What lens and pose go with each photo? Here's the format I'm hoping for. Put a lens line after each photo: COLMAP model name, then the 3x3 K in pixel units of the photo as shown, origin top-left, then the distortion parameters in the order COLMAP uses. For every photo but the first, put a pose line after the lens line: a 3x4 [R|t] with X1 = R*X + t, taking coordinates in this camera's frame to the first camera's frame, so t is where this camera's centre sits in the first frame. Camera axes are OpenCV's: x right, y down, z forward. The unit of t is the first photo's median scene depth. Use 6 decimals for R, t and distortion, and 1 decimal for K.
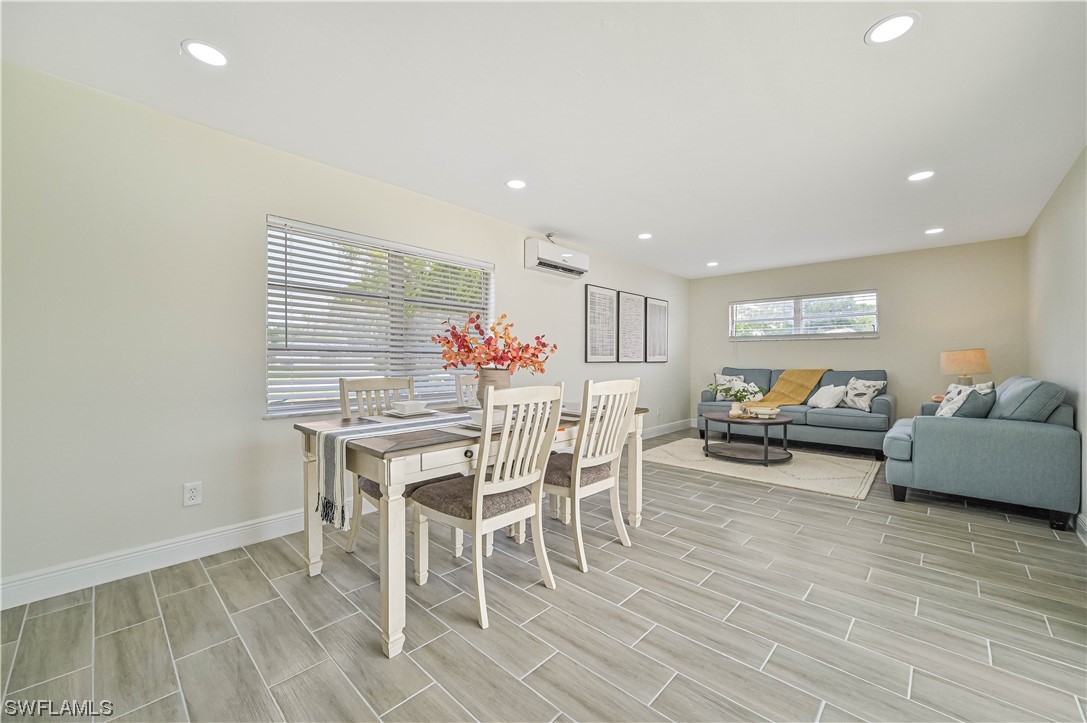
lens RADIAL K [[427.6, 0, 547.5], [0, 427.6, 358.4], [0, 0, 1]] dist [-0.000993, -0.000217]
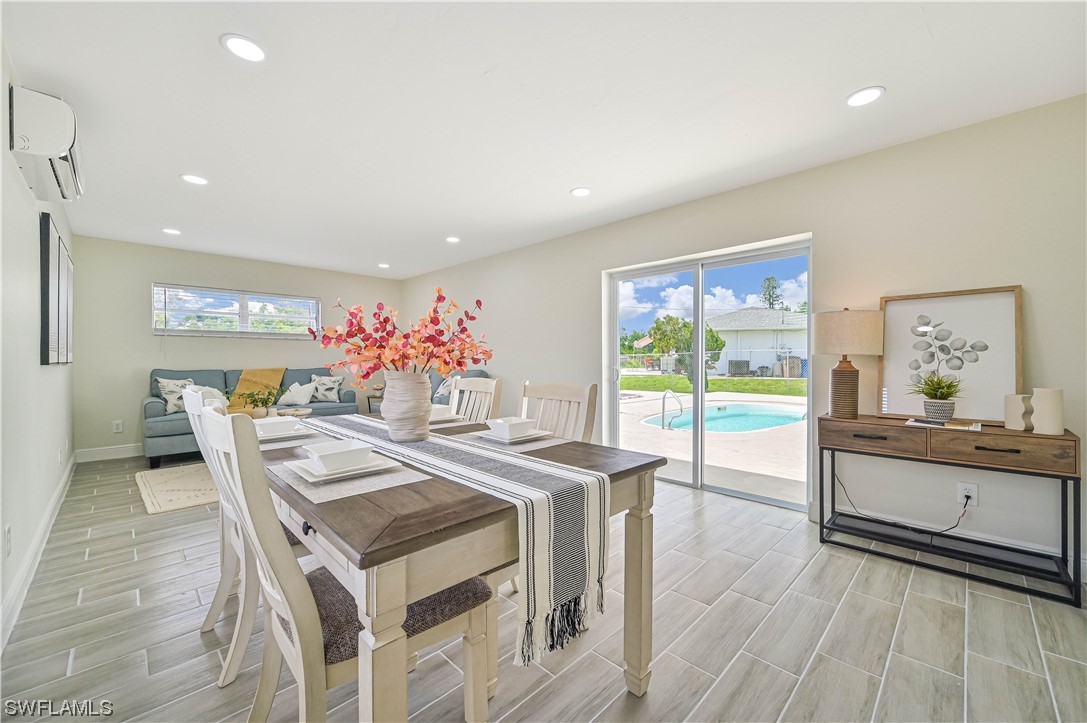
lens RADIAL K [[423.2, 0, 547.9], [0, 423.2, 363.3], [0, 0, 1]] dist [0.000745, -0.003504]
pose [[0.028938, -0.010961, 0.999521, -0.399965], [-0.001938, 0.999937, 0.011021, 0.001214], [-0.999579, -0.002256, 0.028914, 0.376303]]
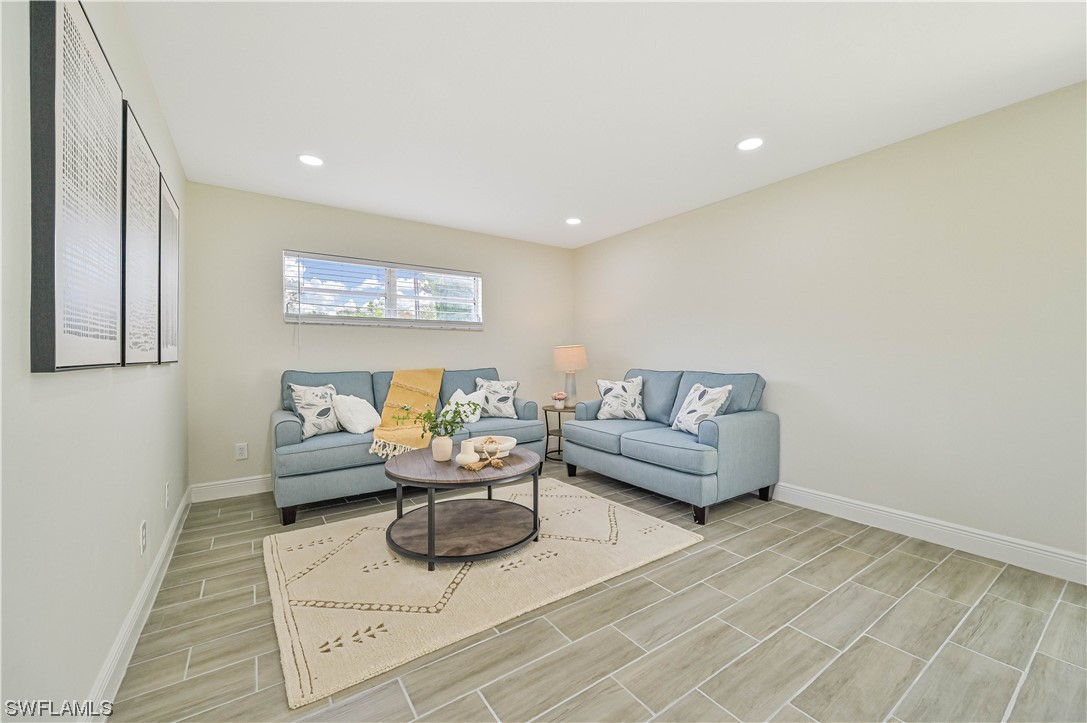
lens RADIAL K [[427.6, 0, 547.5], [0, 427.6, 358.4], [0, 0, 1]] dist [-0.000993, -0.000217]
pose [[0.210047, -0.005744, 0.977674, -0.041567], [-0.000180, 0.999982, 0.005913, 0.002941], [-0.977691, -0.001418, 0.210042, 0.751843]]
